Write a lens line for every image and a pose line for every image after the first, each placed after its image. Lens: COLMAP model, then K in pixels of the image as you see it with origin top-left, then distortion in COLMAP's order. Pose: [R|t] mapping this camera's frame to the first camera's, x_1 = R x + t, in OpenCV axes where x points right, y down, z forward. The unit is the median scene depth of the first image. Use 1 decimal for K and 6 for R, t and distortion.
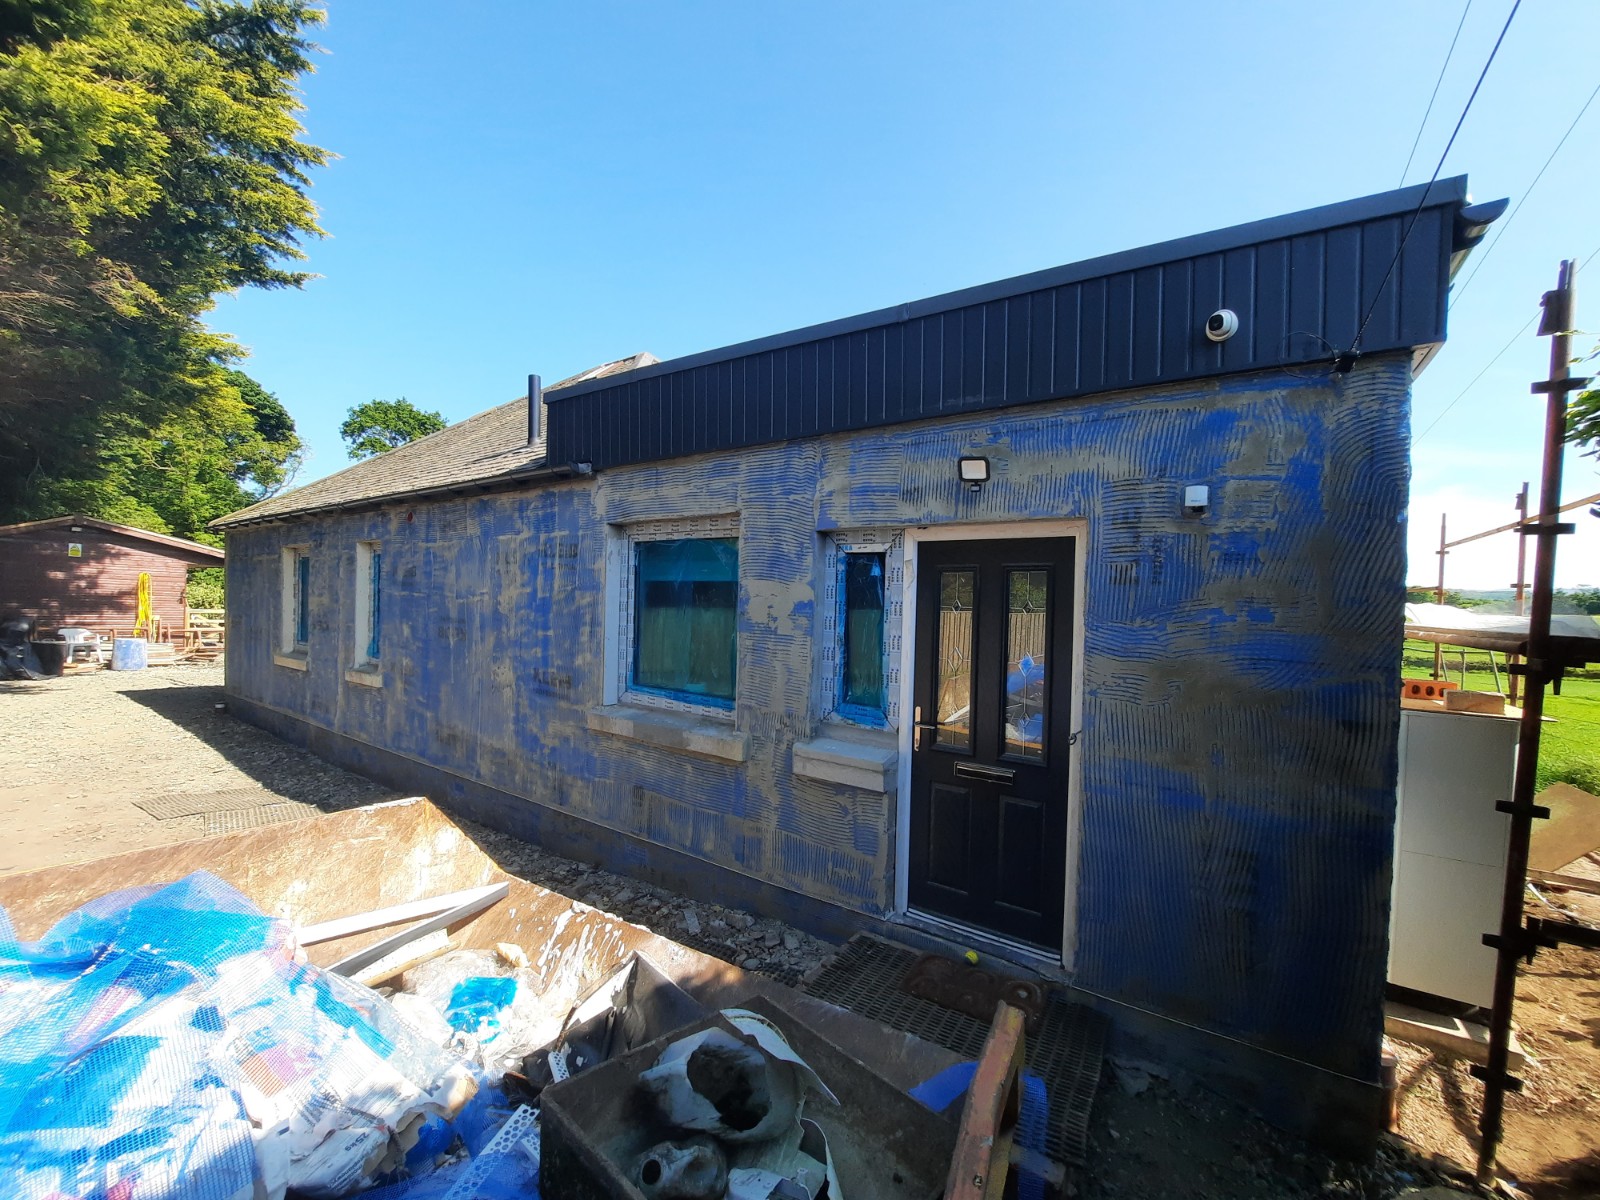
lens RADIAL K [[639.3, 0, 804.4], [0, 639.3, 603.4], [0, 0, 1]] dist [-0.028786, 0.002257]
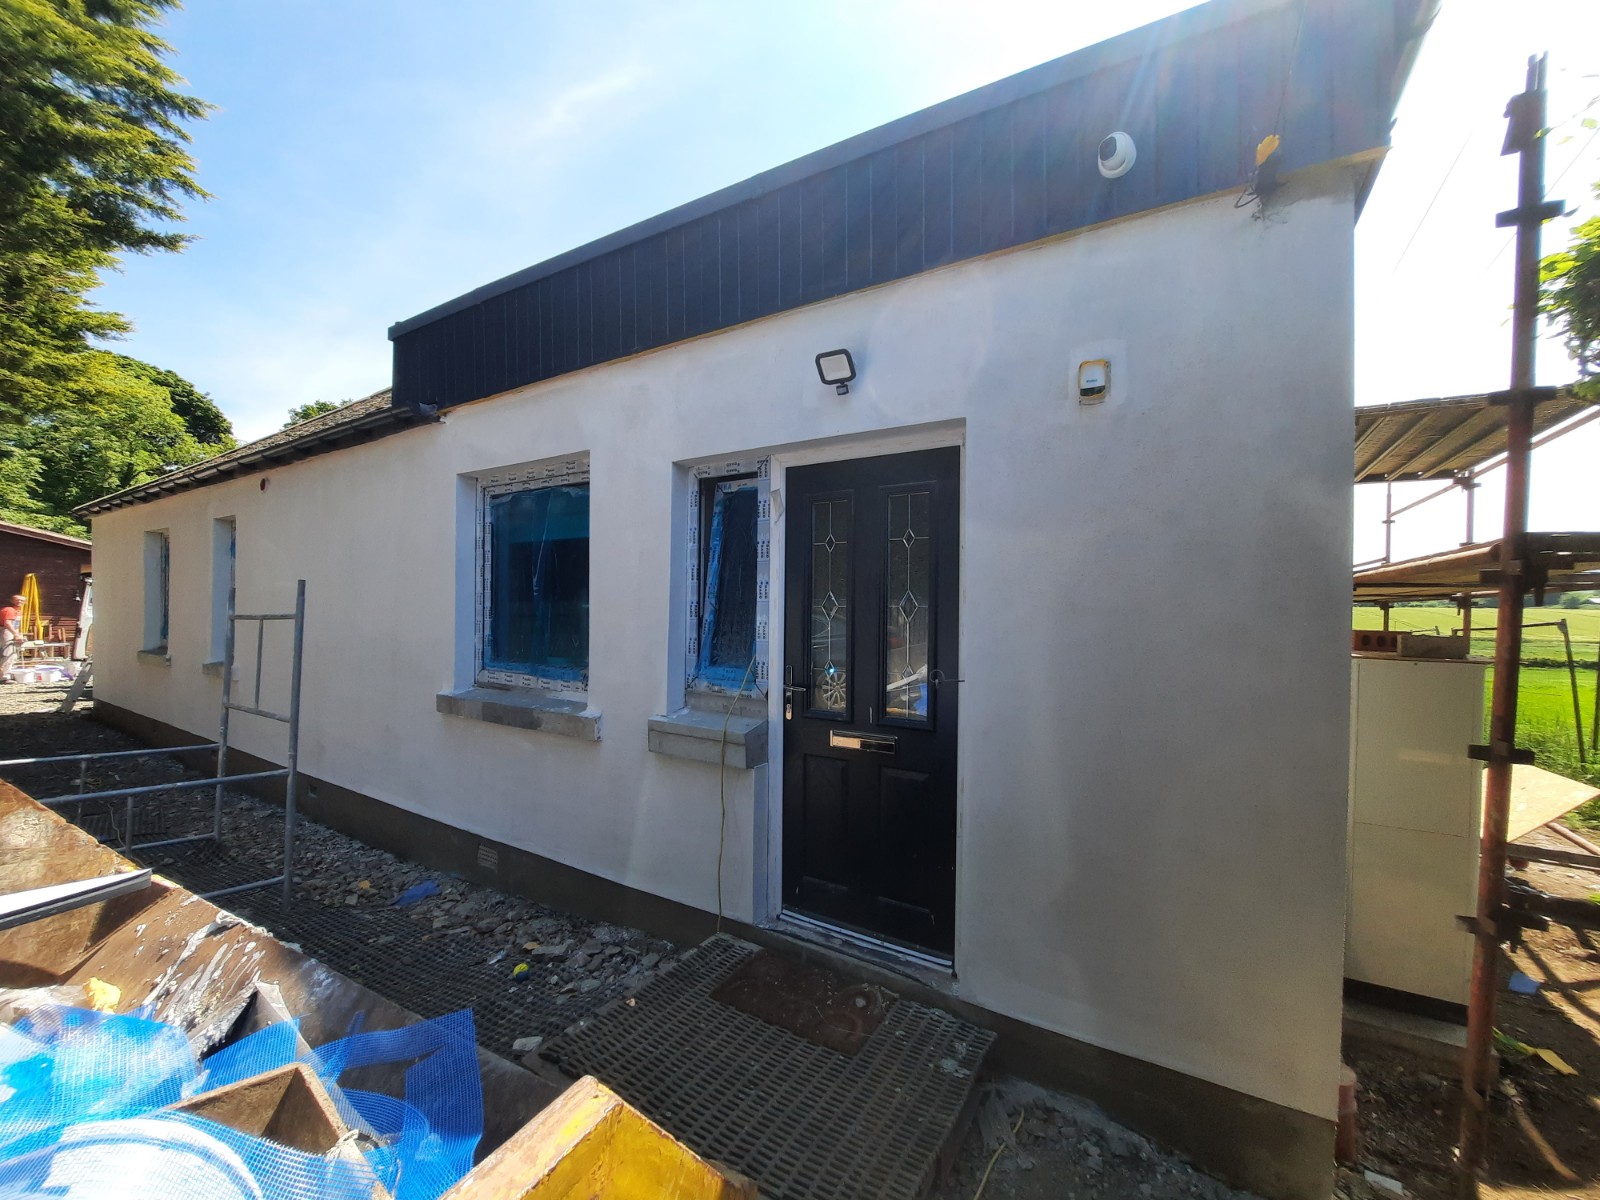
lens RADIAL K [[639.3, 0, 808.5], [0, 639.3, 606.9], [0, 0, 1]] dist [-0.028786, 0.002257]
pose [[0.998573, -0.016080, 0.050917, 0.157755], [0.016255, 0.999863, -0.003022, 0.085733], [-0.050862, 0.003846, 0.998698, 0.163506]]
